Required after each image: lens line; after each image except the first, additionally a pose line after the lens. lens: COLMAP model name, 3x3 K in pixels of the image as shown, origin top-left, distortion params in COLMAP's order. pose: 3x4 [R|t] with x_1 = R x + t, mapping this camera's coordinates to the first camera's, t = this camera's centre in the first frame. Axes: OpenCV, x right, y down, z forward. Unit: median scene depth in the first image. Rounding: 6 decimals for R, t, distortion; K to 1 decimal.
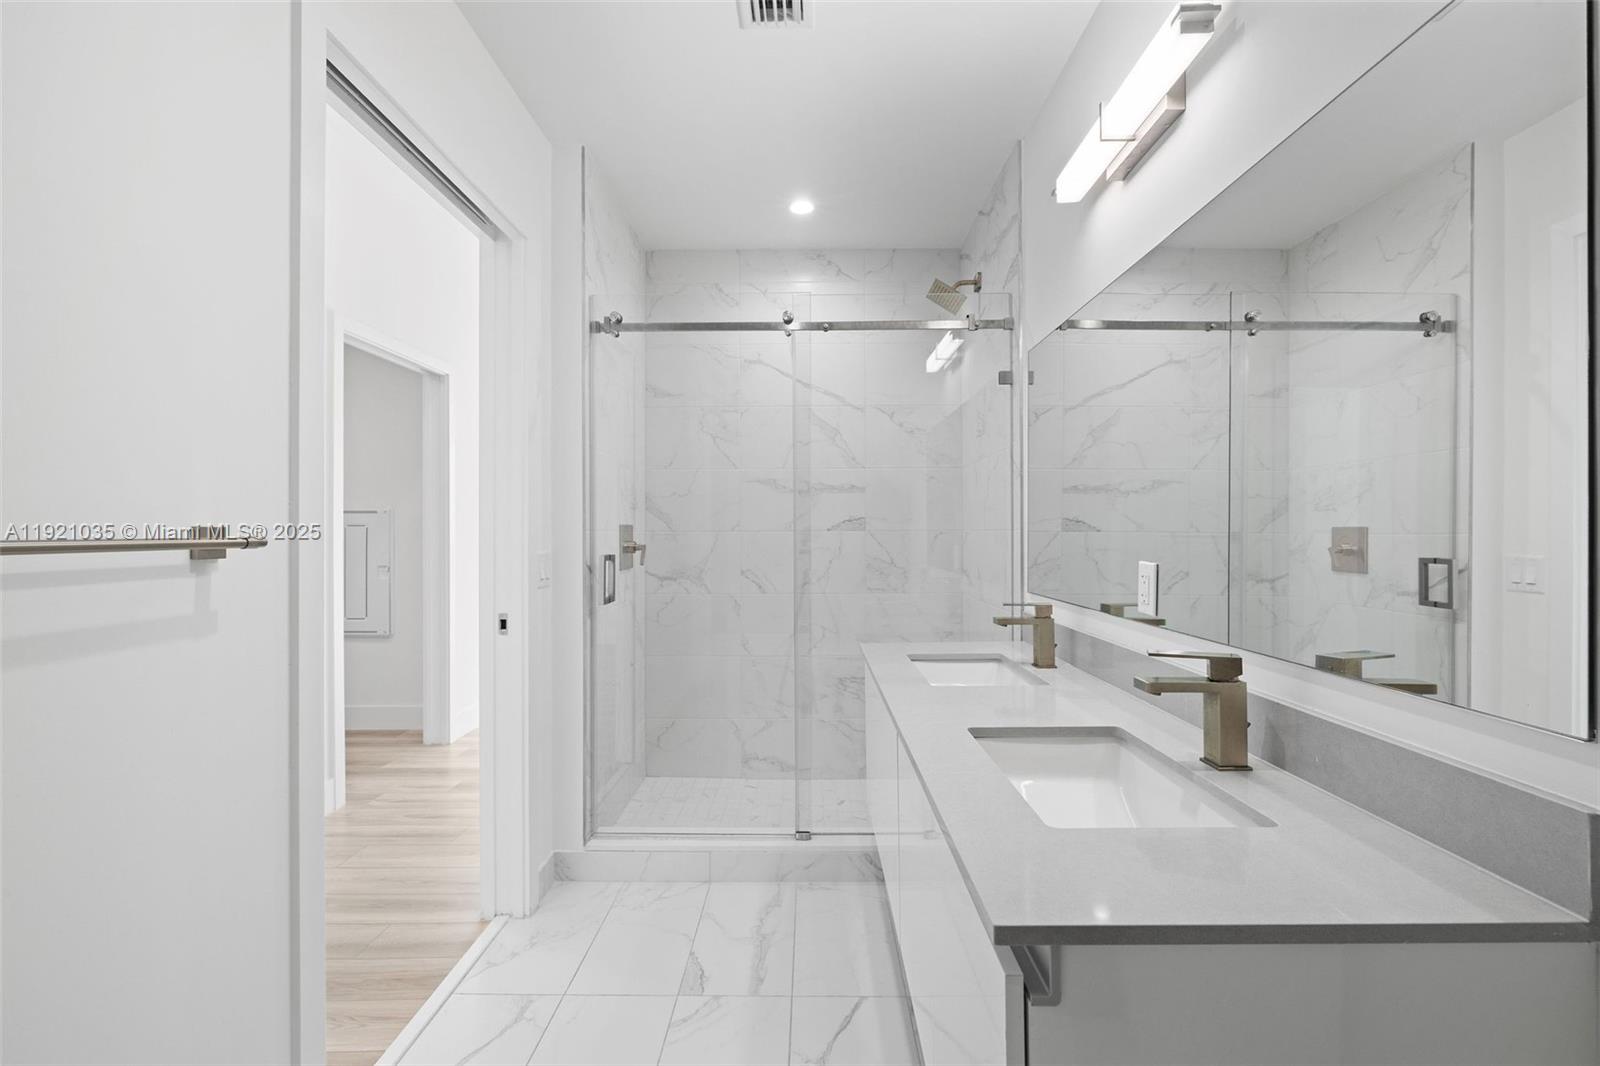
lens RADIAL K [[696.5, 0, 800.0], [0, 696.5, 533.0], [0, 0, 1]] dist [0.000330, -0.000543]
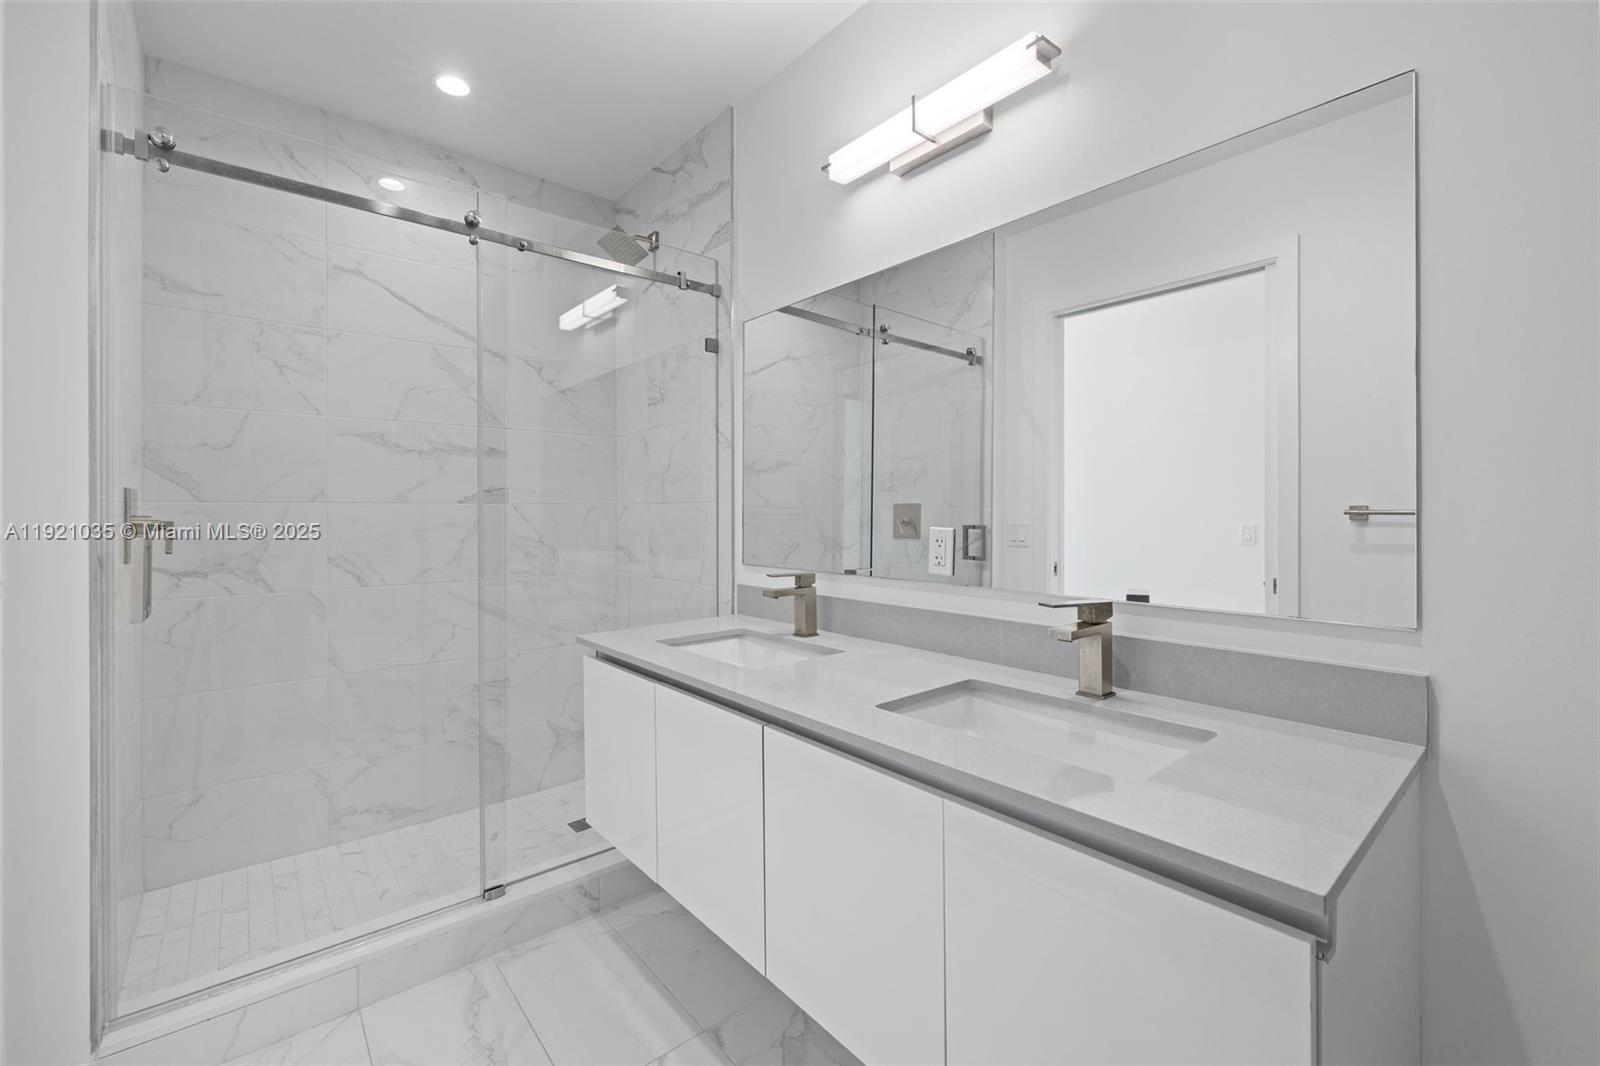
lens RADIAL K [[671.7, 0, 799.3], [0, 671.7, 513.3], [0, 0, 1]] dist [-0.001296, -0.000617]
pose [[0.755458, -0.000261, 0.655198, -0.228052], [0.000478, 1.000000, -0.000153, 0.011806], [-0.655197, 0.000428, 0.755458, 0.211231]]
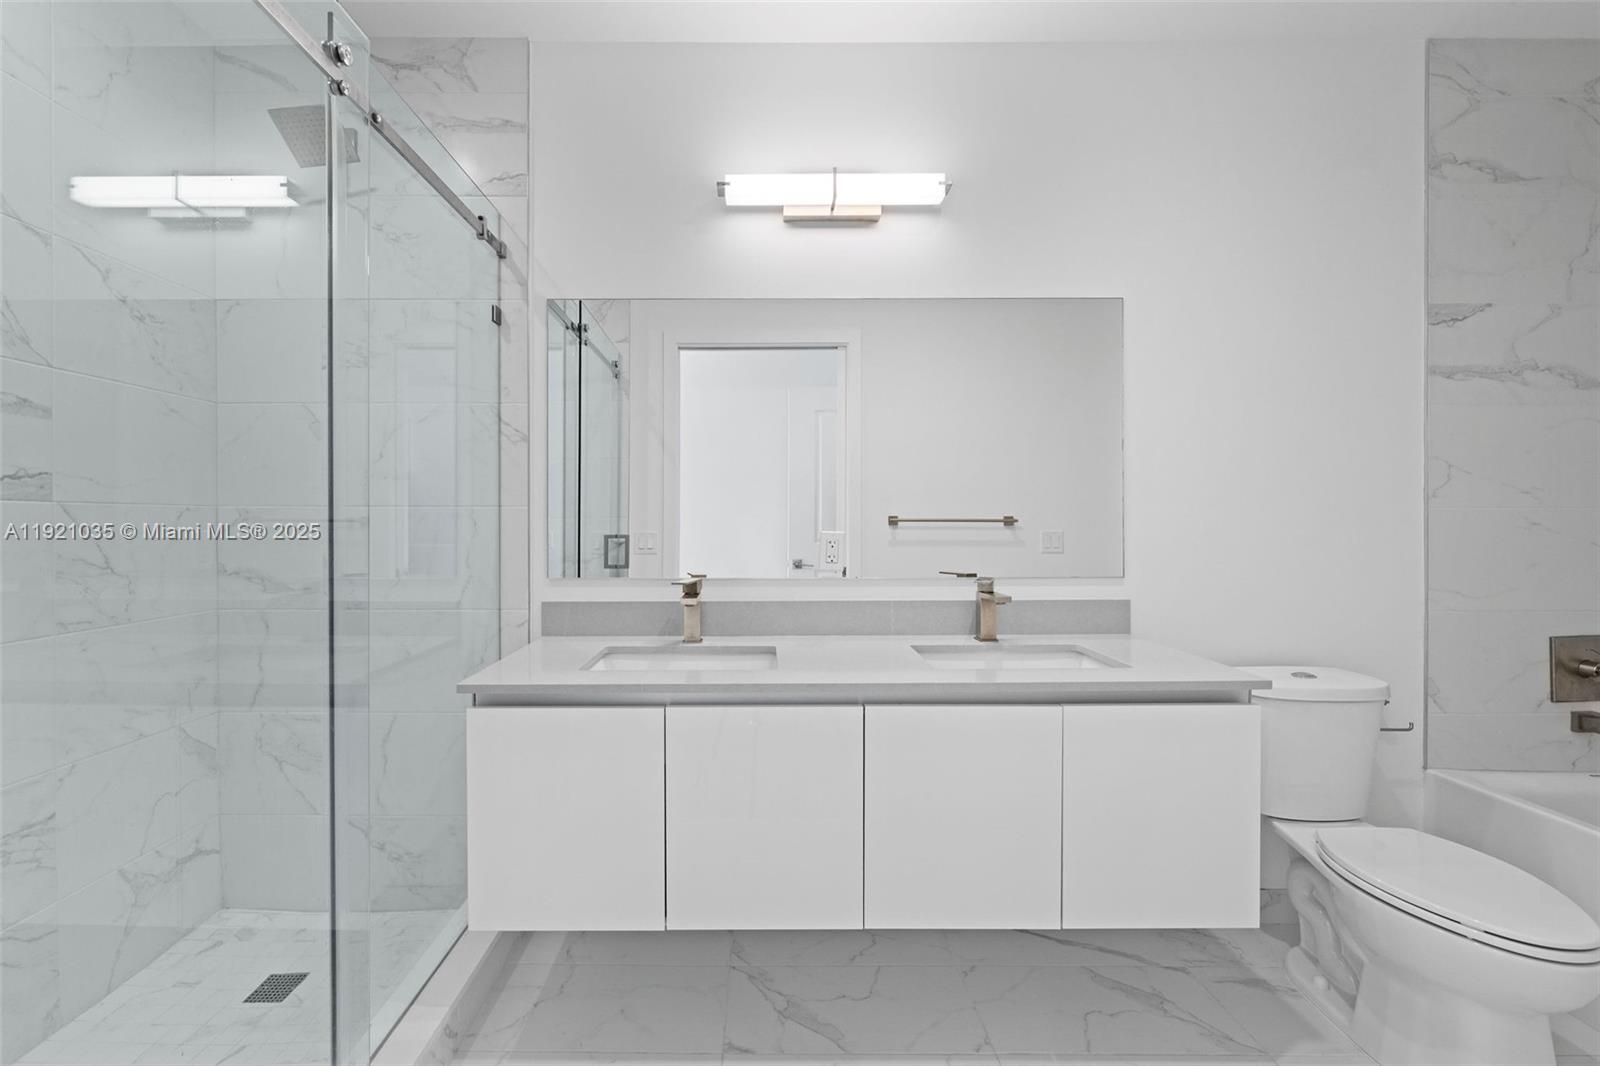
lens RADIAL K [[688.9, 0, 765.1], [0, 688.9, 528.9], [0, 0, 1]] dist [0.001238, 0.000031]
pose [[-0.015836, -0.004200, 0.999866, -0.501452], [0.001831, 0.999989, 0.004229, 0.019422], [-0.999873, 0.001898, -0.015828, 0.706280]]
